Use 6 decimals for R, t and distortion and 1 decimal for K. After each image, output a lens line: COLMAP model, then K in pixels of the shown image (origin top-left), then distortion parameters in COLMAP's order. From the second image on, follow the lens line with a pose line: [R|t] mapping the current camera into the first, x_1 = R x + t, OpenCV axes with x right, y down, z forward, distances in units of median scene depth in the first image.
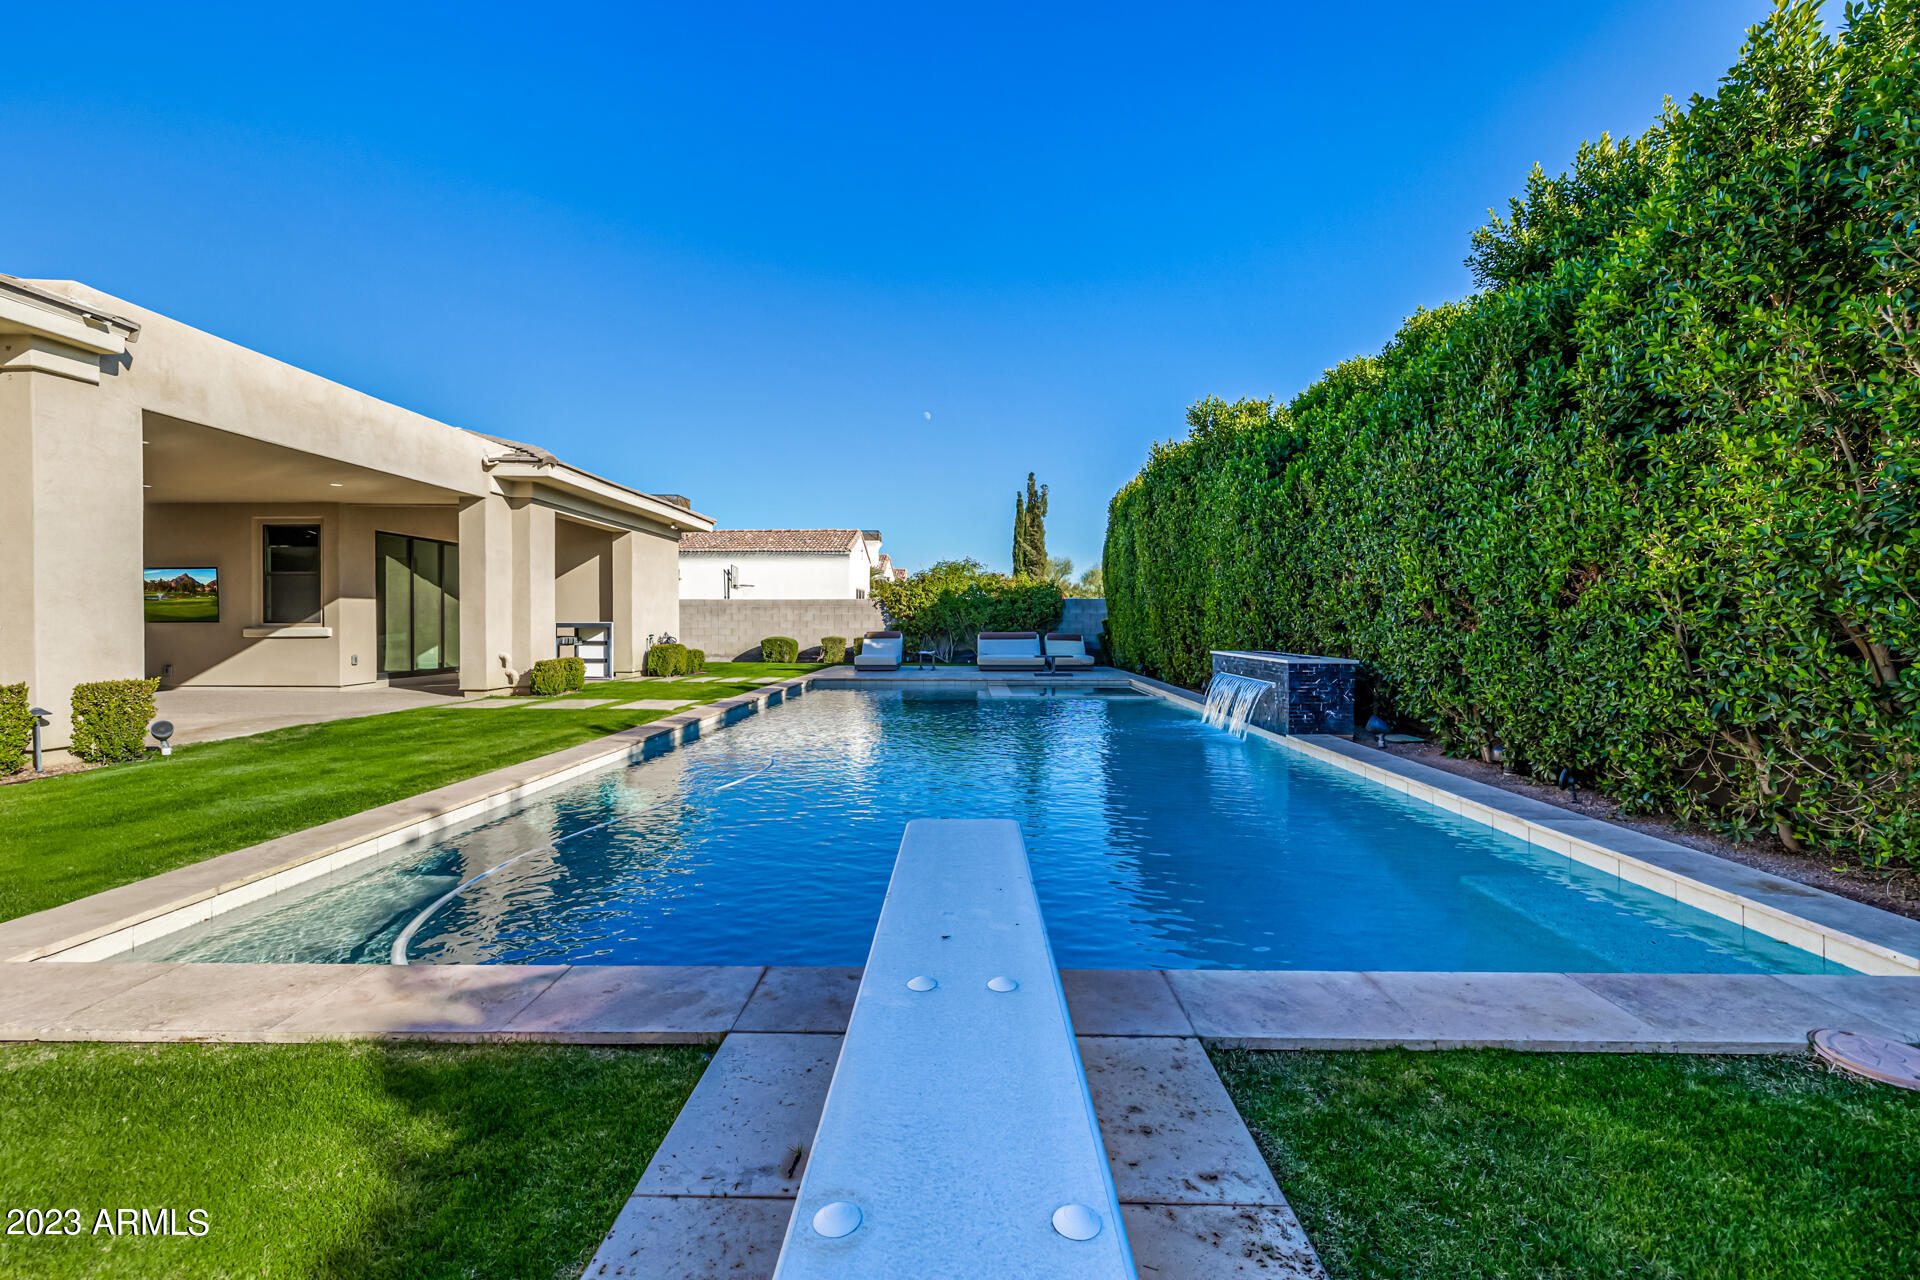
lens RADIAL K [[814.5, 0, 965.7], [0, 814.5, 631.9], [0, 0, 1]] dist [0.004168, 0.000334]
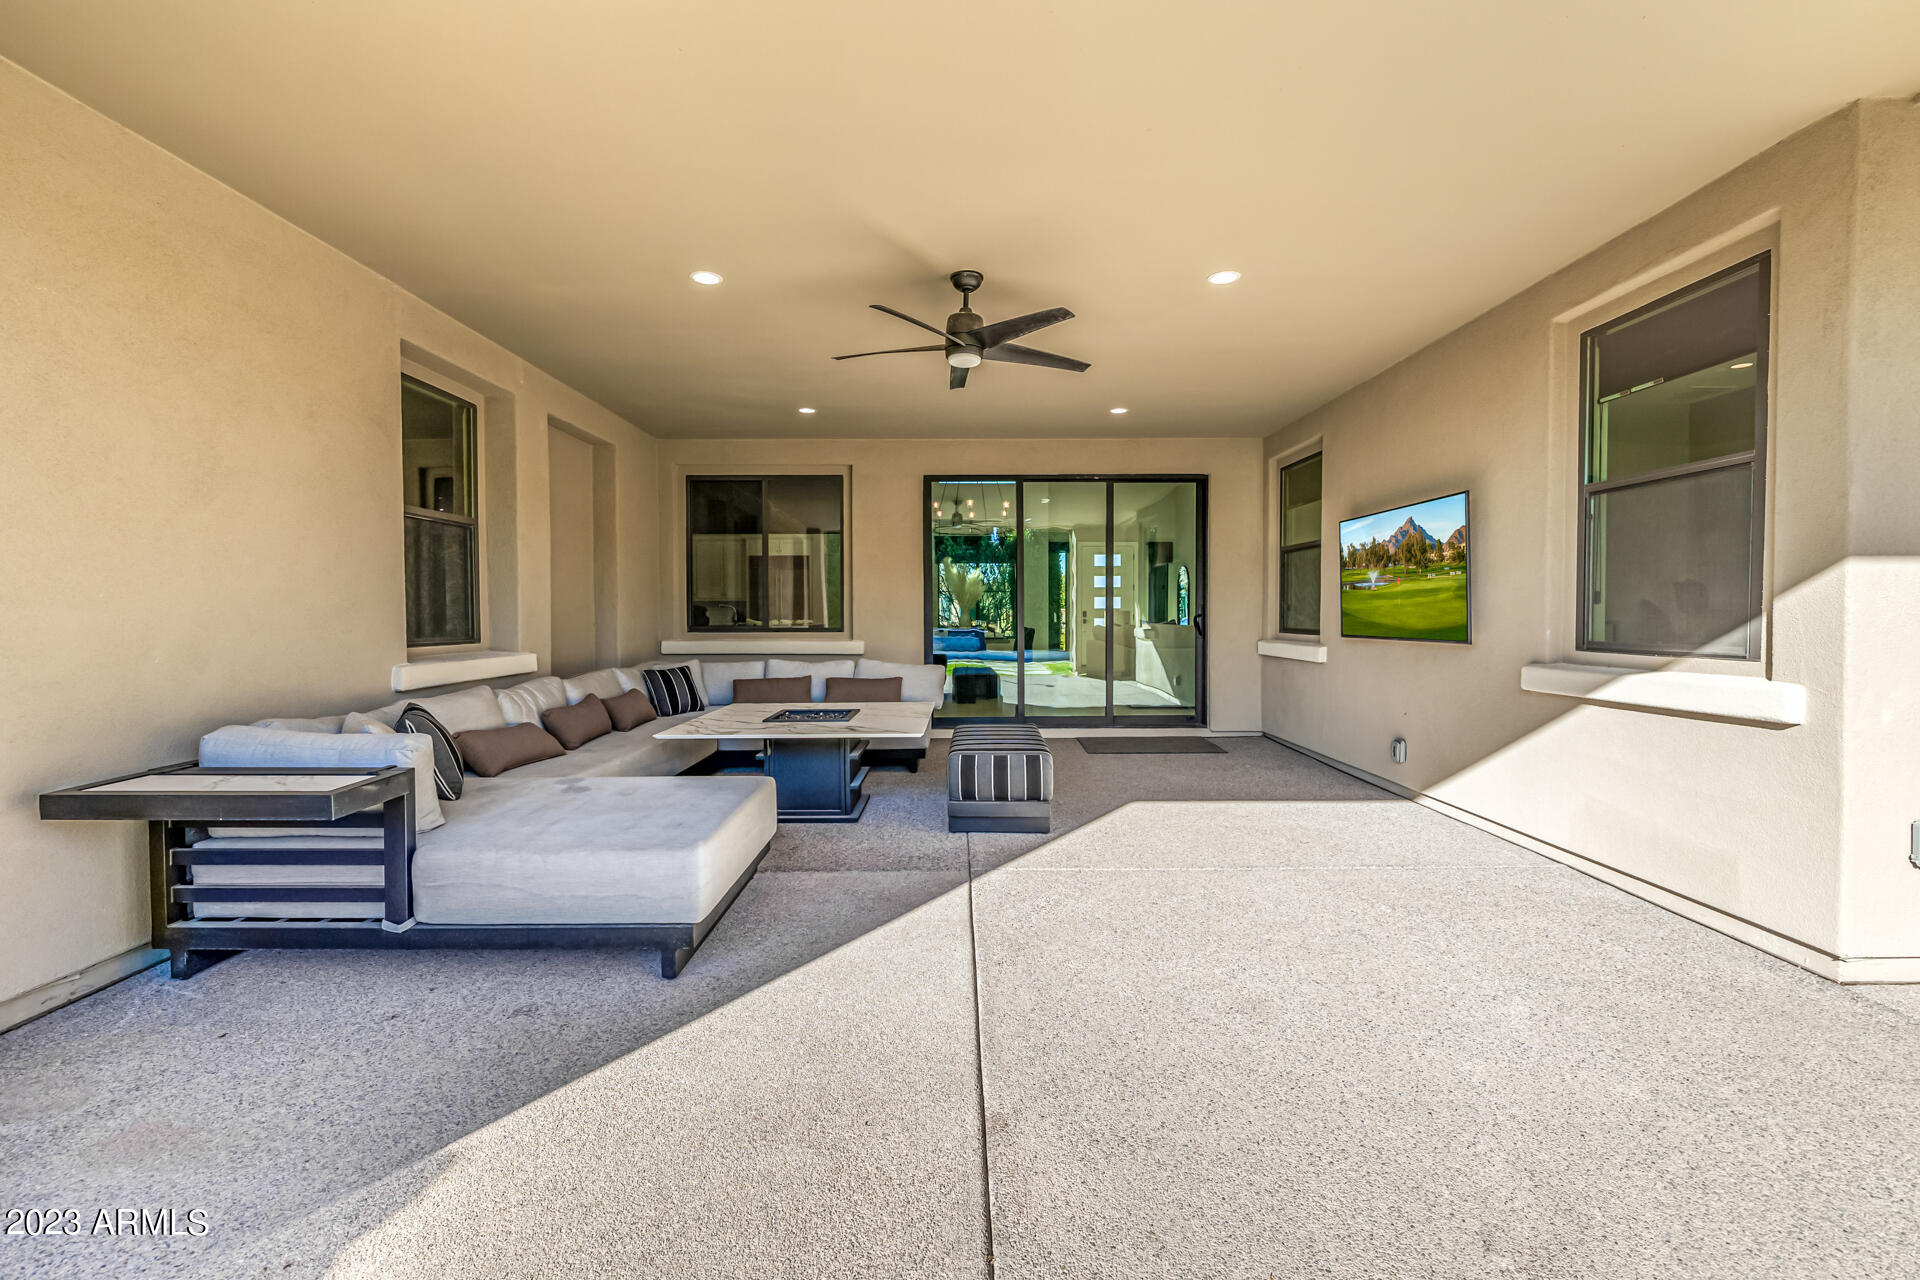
lens RADIAL K [[814.5, 0, 967.0], [0, 814.5, 632.4], [0, 0, 1]] dist [0.004168, 0.000334]
pose [[0.013969, 0.032190, -0.999384, -0.371443], [-0.014688, 0.999380, 0.031985, -0.016983], [0.999795, 0.014232, 0.014433, 0.513645]]
